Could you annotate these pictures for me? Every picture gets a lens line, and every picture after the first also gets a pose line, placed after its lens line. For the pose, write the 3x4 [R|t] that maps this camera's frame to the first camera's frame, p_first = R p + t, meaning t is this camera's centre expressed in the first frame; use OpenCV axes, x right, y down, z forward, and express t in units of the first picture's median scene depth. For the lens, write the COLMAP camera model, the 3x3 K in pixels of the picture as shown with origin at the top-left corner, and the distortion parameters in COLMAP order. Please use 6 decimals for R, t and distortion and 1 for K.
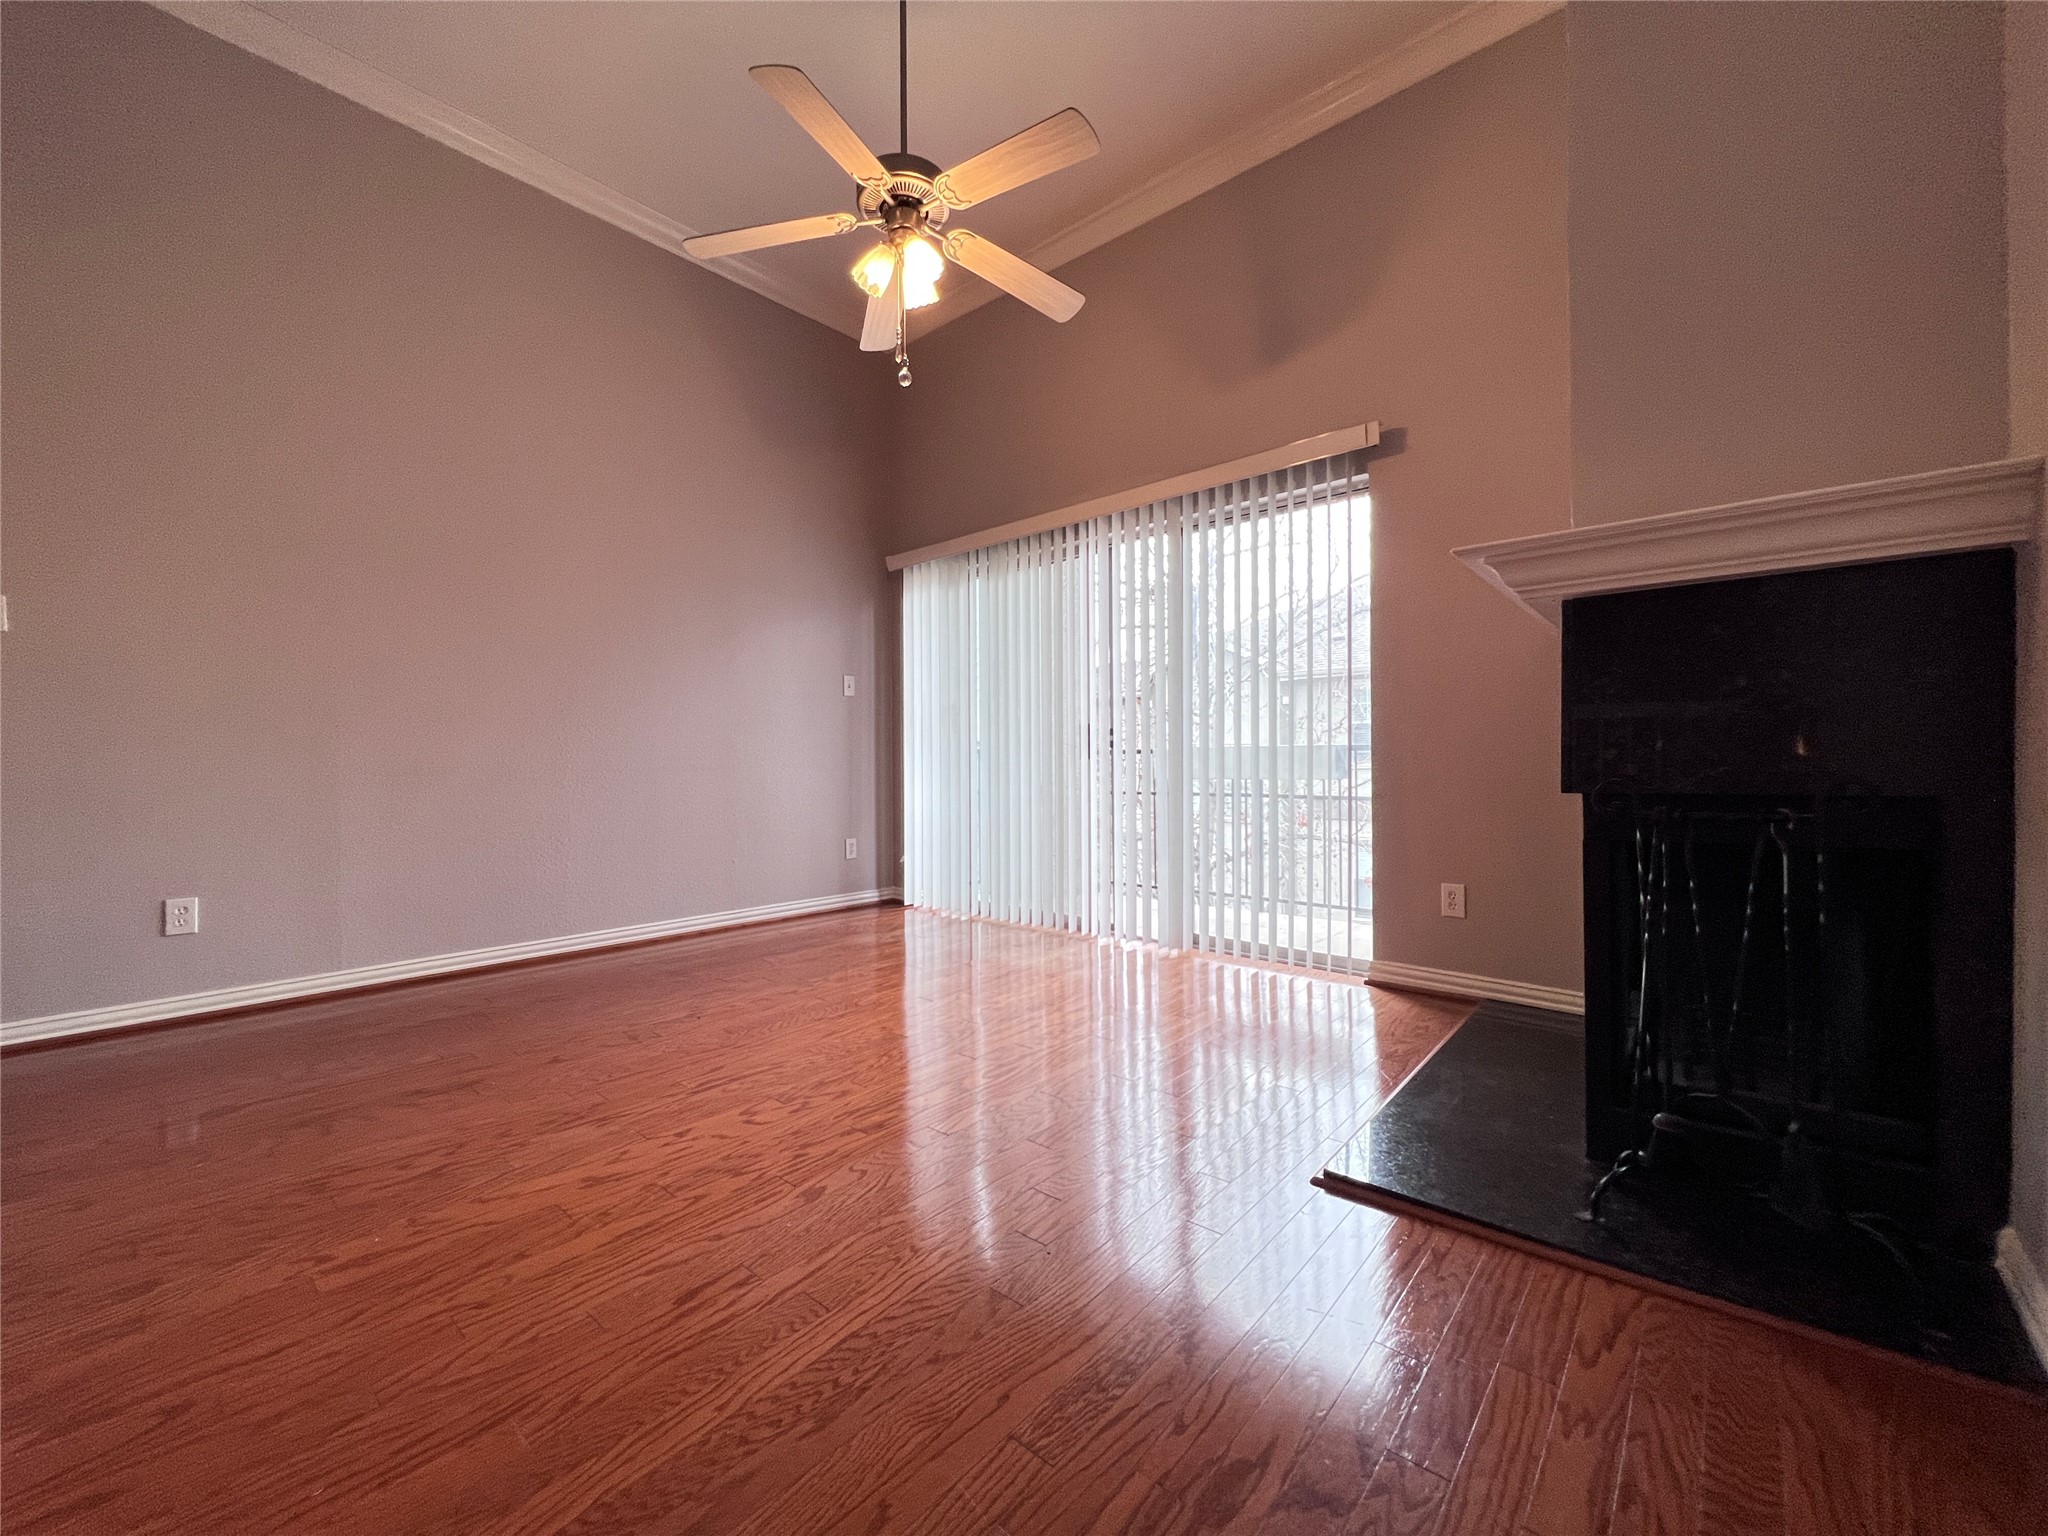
lens RADIAL K [[814.3, 0, 1021.4], [0, 814.3, 761.8], [0, 0, 1]] dist [-0.002883, 0.000385]
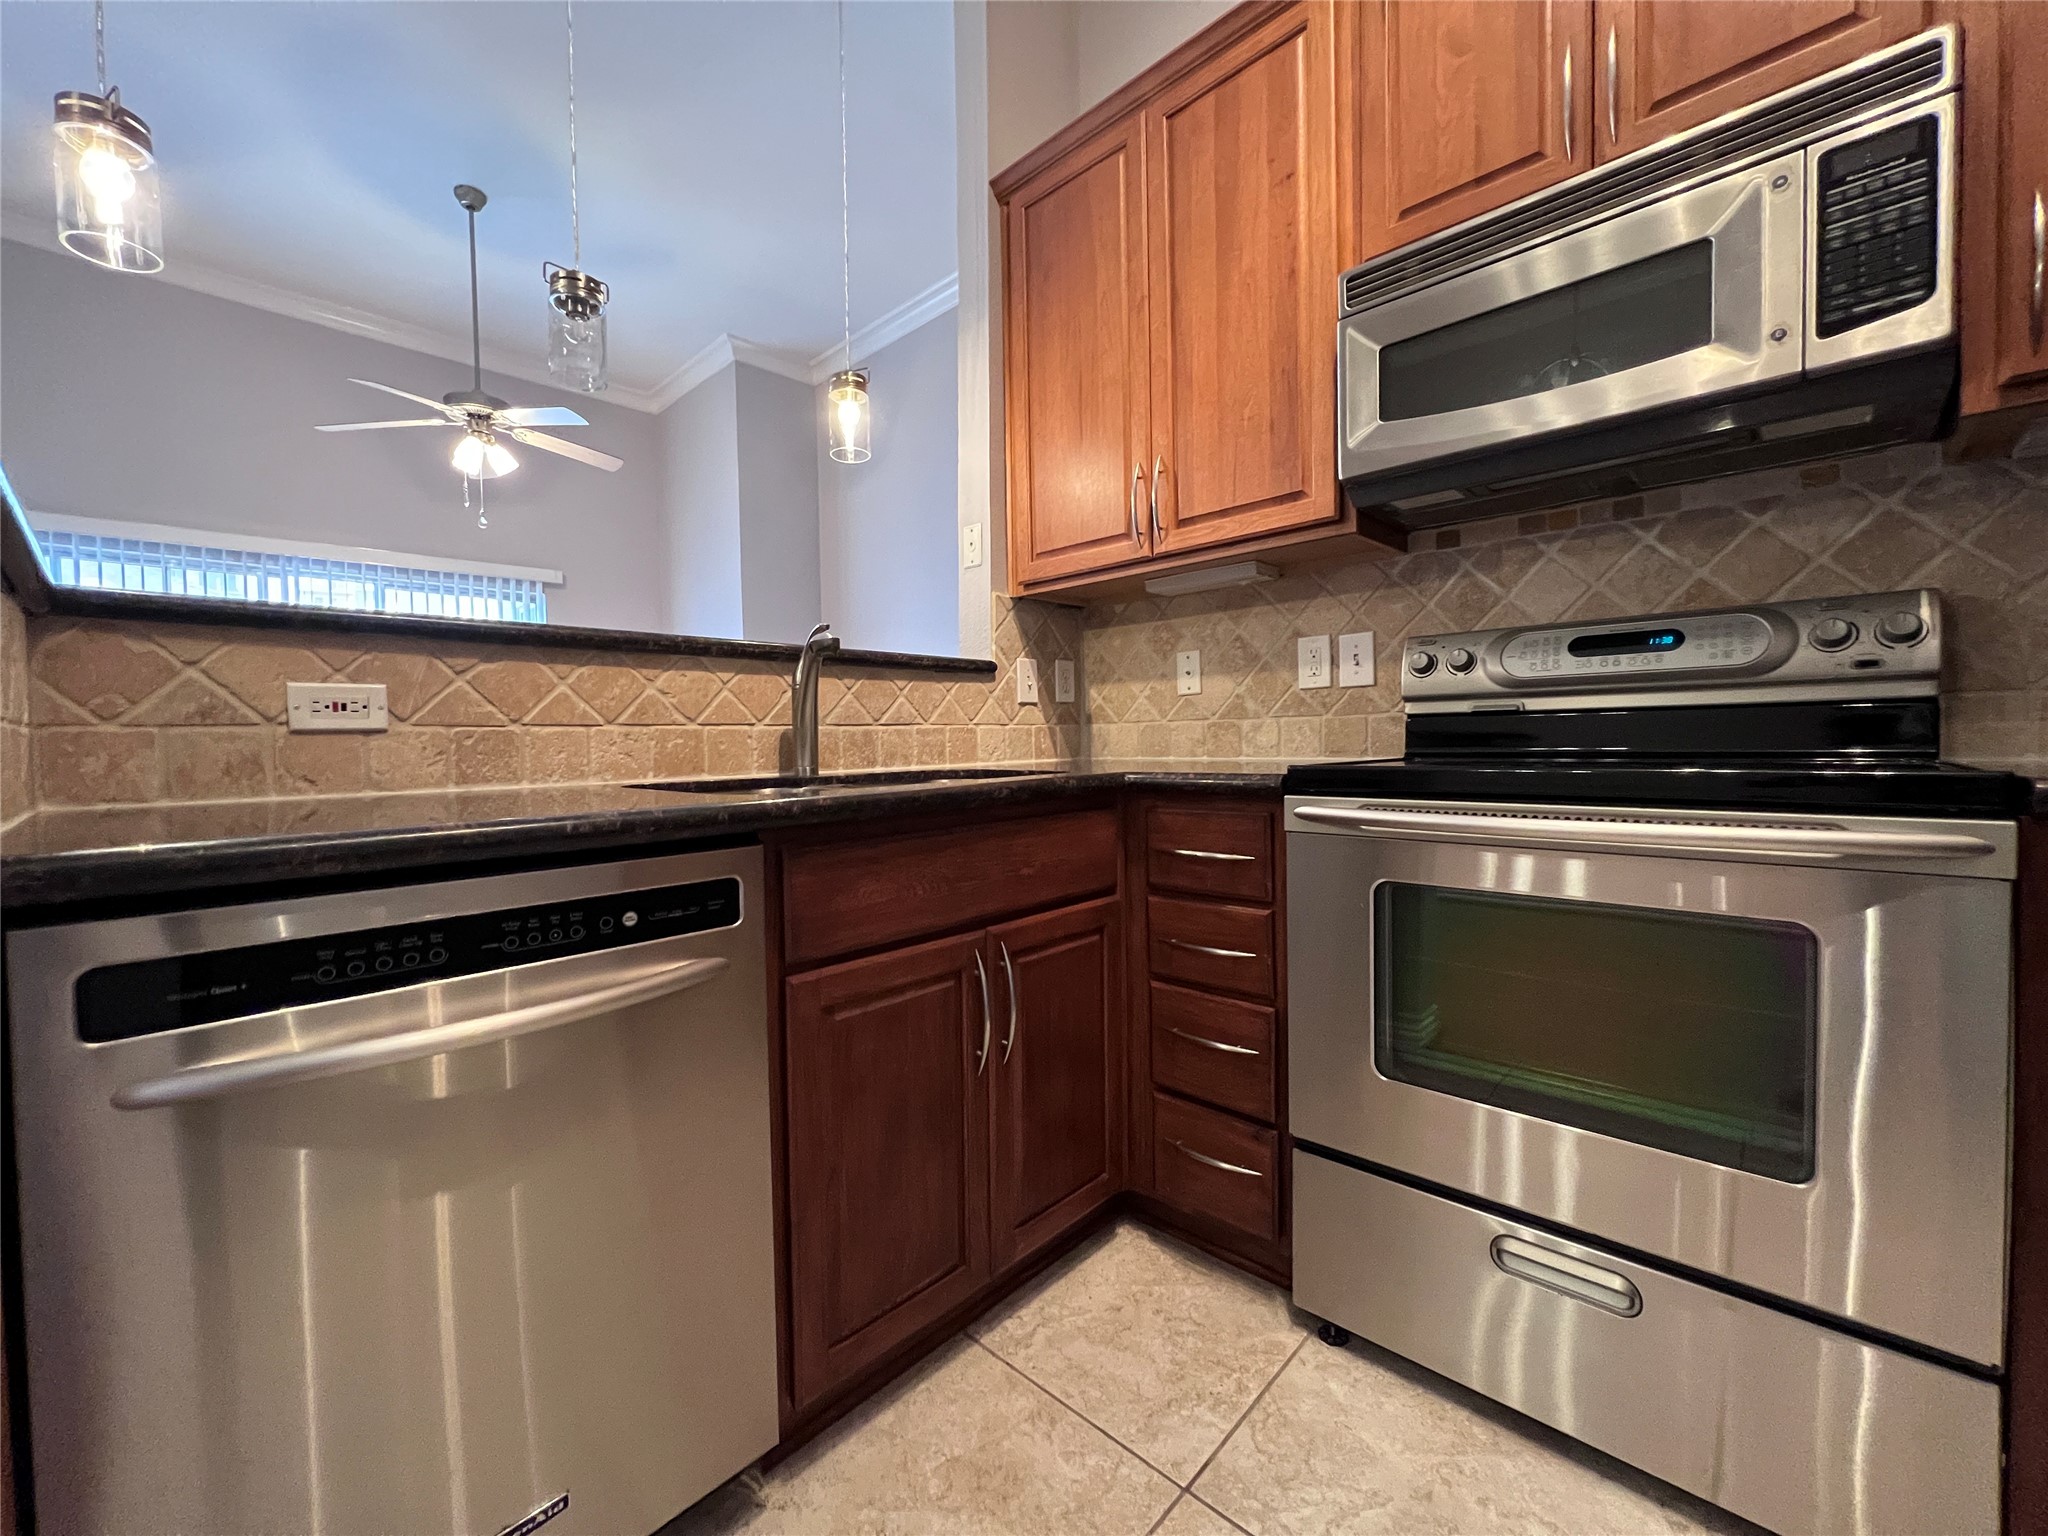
lens RADIAL K [[814.3, 0, 1019.0], [0, 814.3, 765.6], [0, 0, 1]] dist [-0.002883, 0.000385]
pose [[0.050912, -0.024623, 0.998400, -1.891923], [0.016319, 0.999583, 0.023820, -0.017112], [-0.998570, 0.015080, 0.051293, -0.131360]]
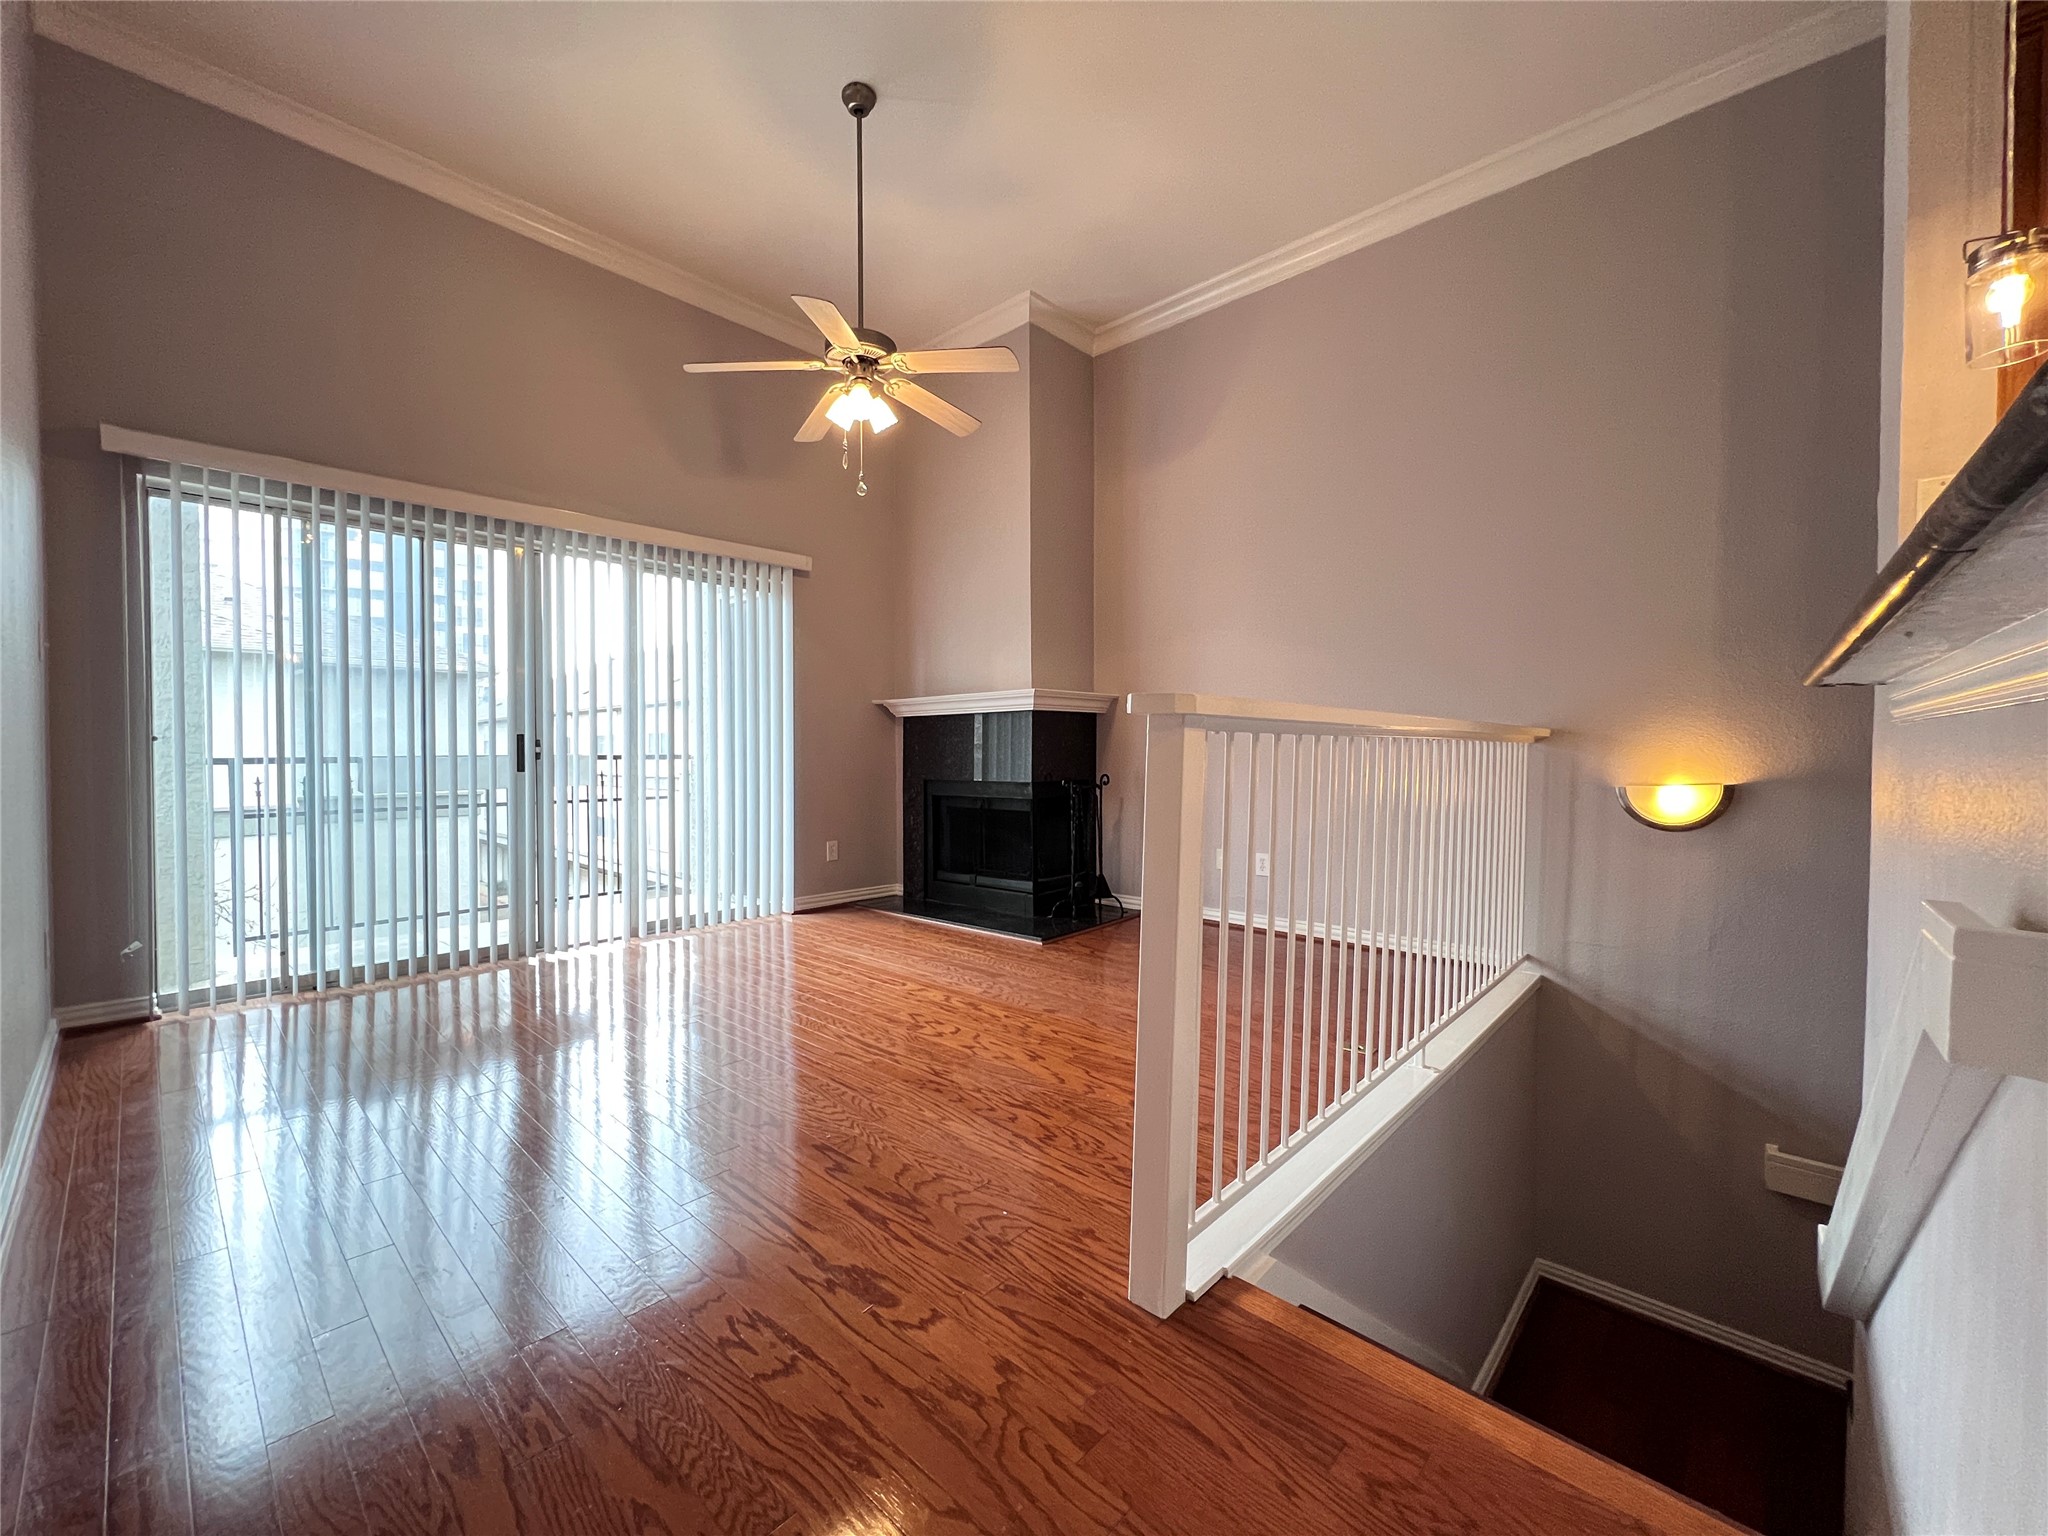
lens RADIAL K [[814.3, 0, 1012.1], [0, 814.3, 763.2], [0, 0, 1]] dist [-0.002883, 0.000385]
pose [[0.033460, -0.007936, 0.999409, -1.634032], [0.001516, 0.999968, 0.007889, -0.038754], [-0.999439, 0.001251, 0.033471, 0.791336]]
